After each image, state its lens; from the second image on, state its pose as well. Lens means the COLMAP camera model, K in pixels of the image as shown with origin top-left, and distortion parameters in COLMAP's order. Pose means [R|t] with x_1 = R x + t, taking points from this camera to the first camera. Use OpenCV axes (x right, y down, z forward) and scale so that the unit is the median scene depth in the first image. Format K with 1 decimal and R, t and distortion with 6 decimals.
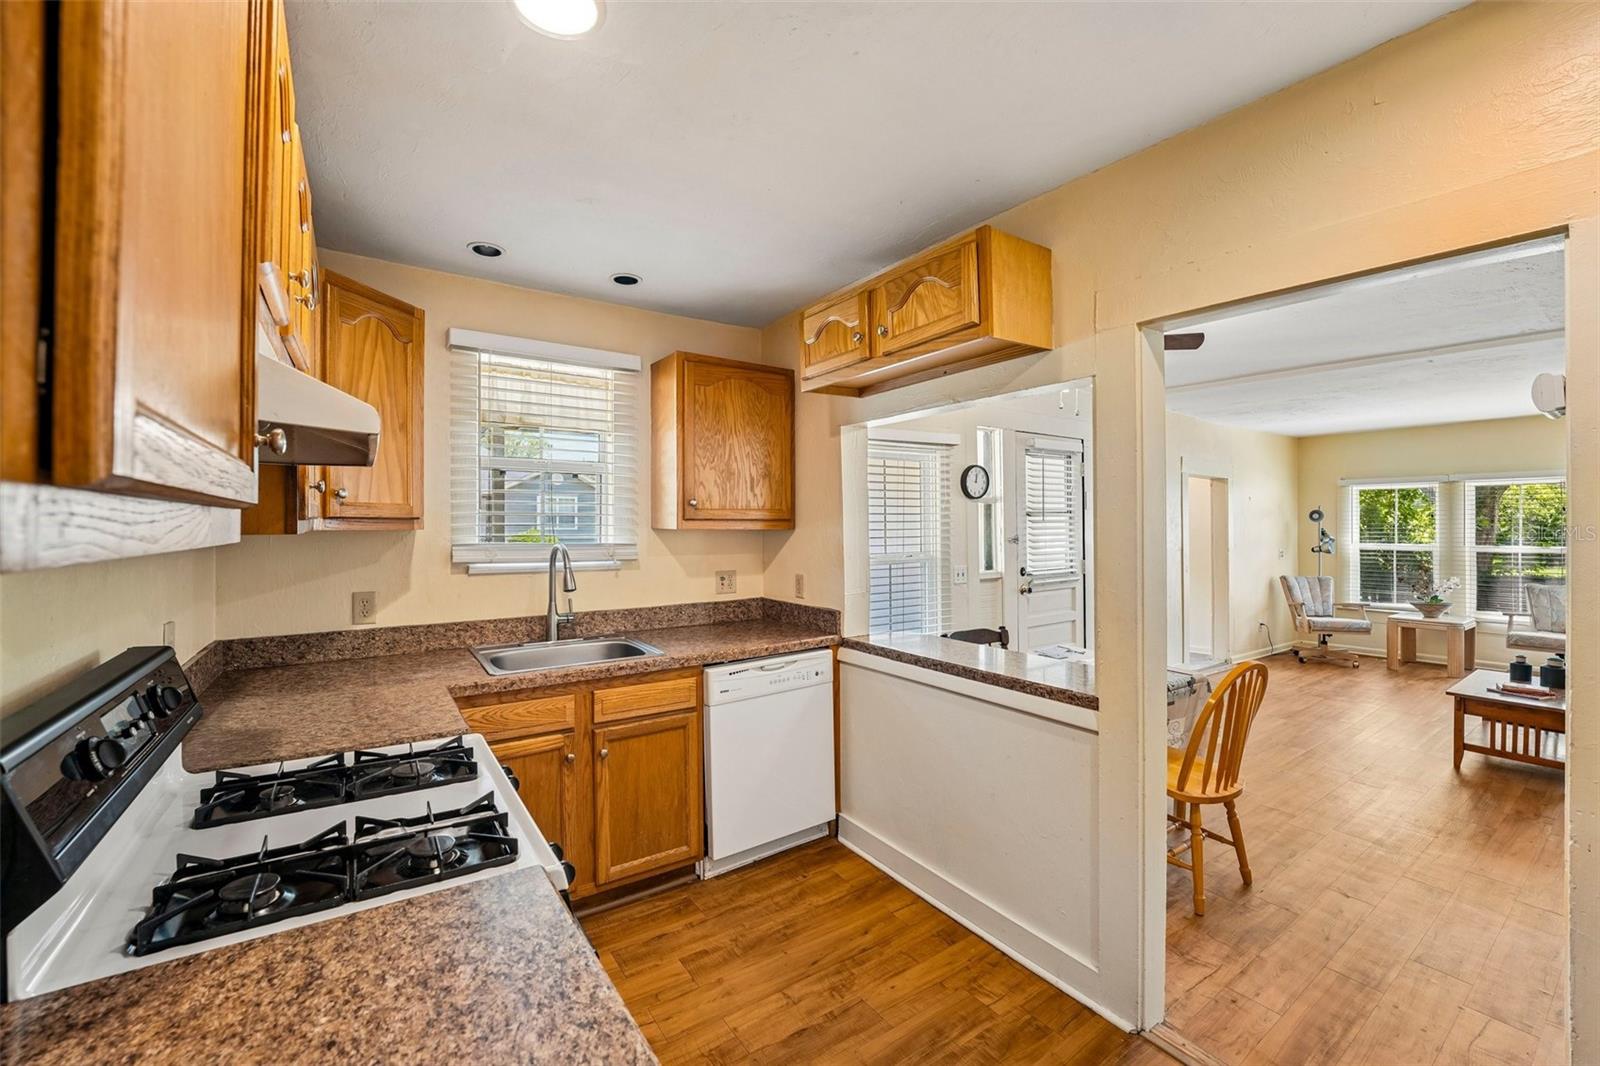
lens RADIAL K [[657.8, 0, 806.5], [0, 657.8, 518.3], [0, 0, 1]] dist [-0.026733, 0.004287]
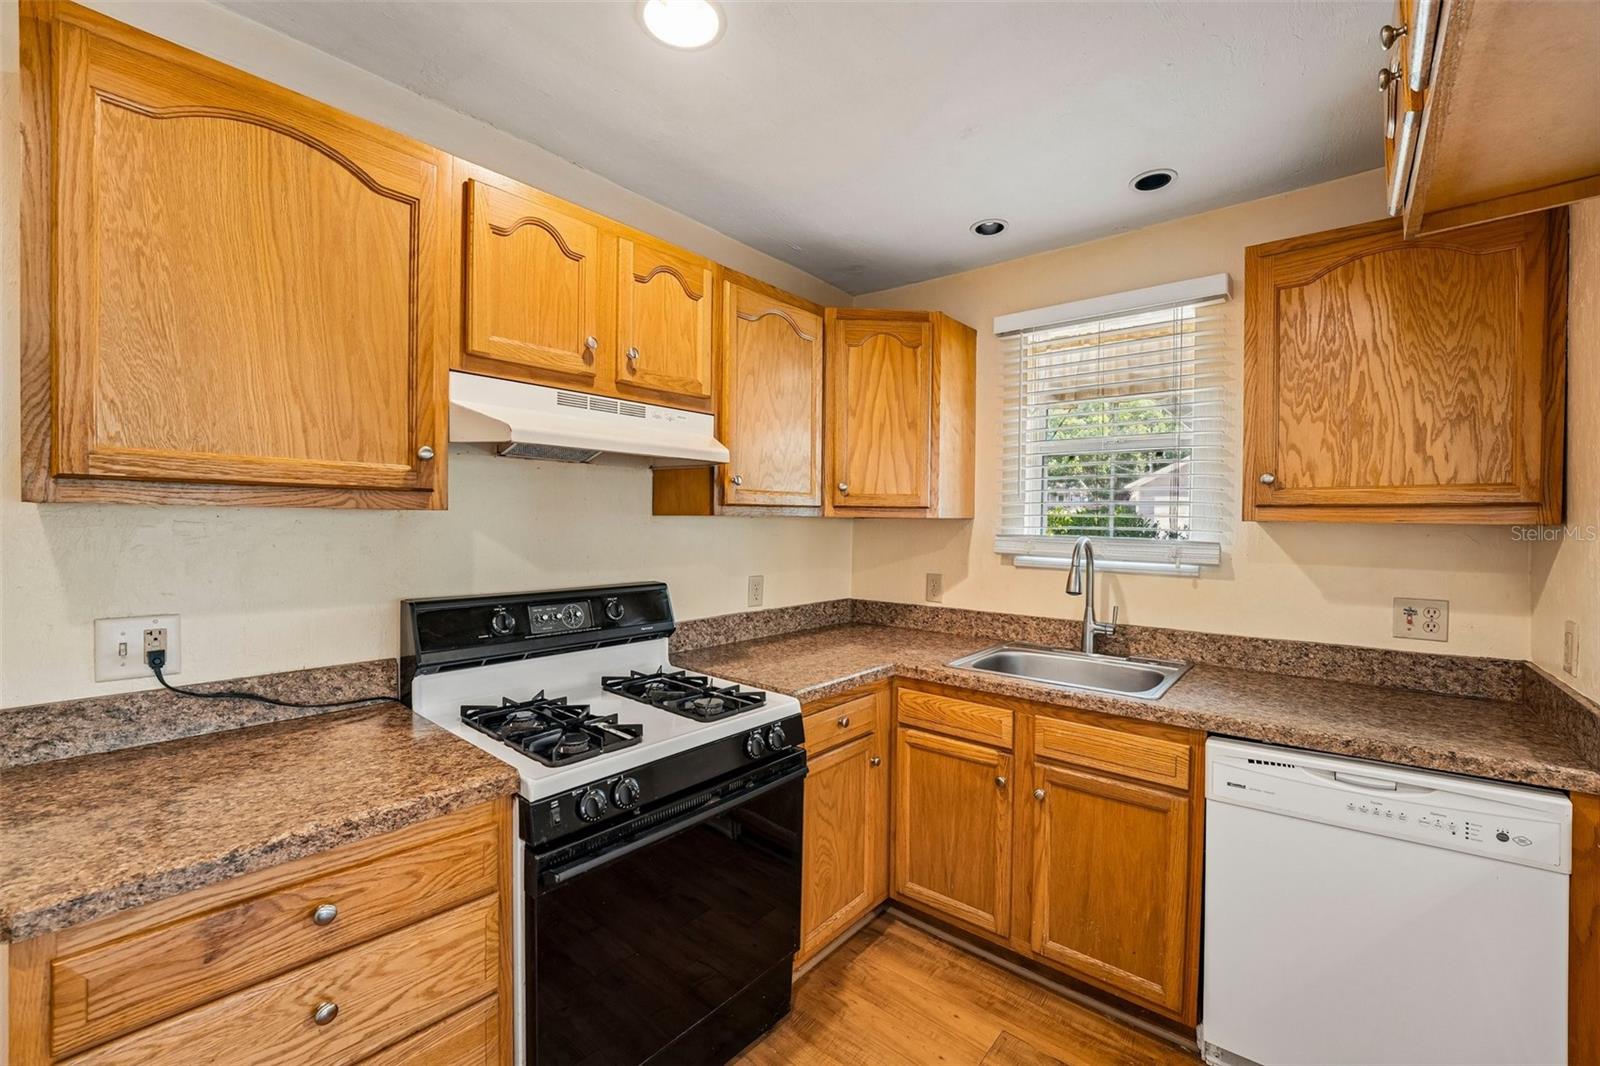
lens RADIAL K [[657.8, 0, 792.0], [0, 657.8, 527.3], [0, 0, 1]] dist [-0.026733, 0.004287]
pose [[0.249704, 0.011728, -0.968251, 0.341139], [-0.002893, 0.999931, 0.011366, 0.017909], [0.968318, -0.000037, 0.249721, 0.435728]]
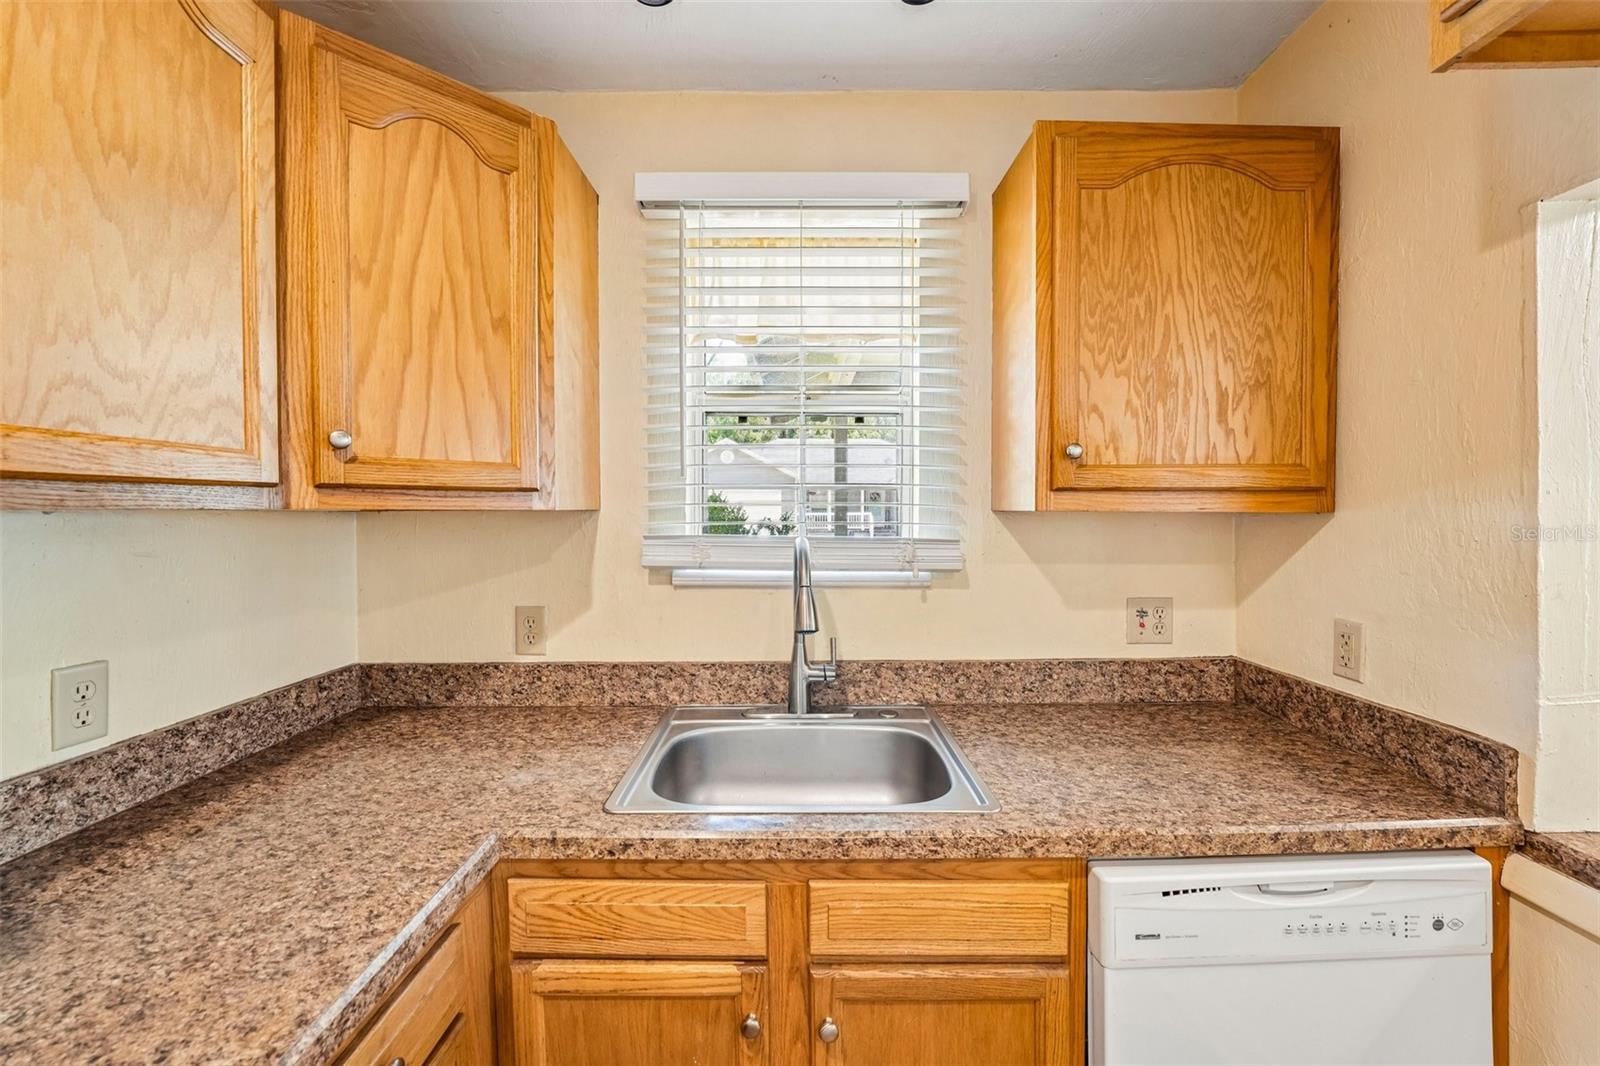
lens RADIAL K [[657.8, 0, 793.3], [0, 657.8, 532.9], [0, 0, 1]] dist [-0.026733, 0.004287]
pose [[0.820711, 0.017173, -0.571086, -0.079534], [0.005785, 0.999247, 0.038362, 0.014435], [0.571315, -0.034788, 0.819994, 0.565478]]
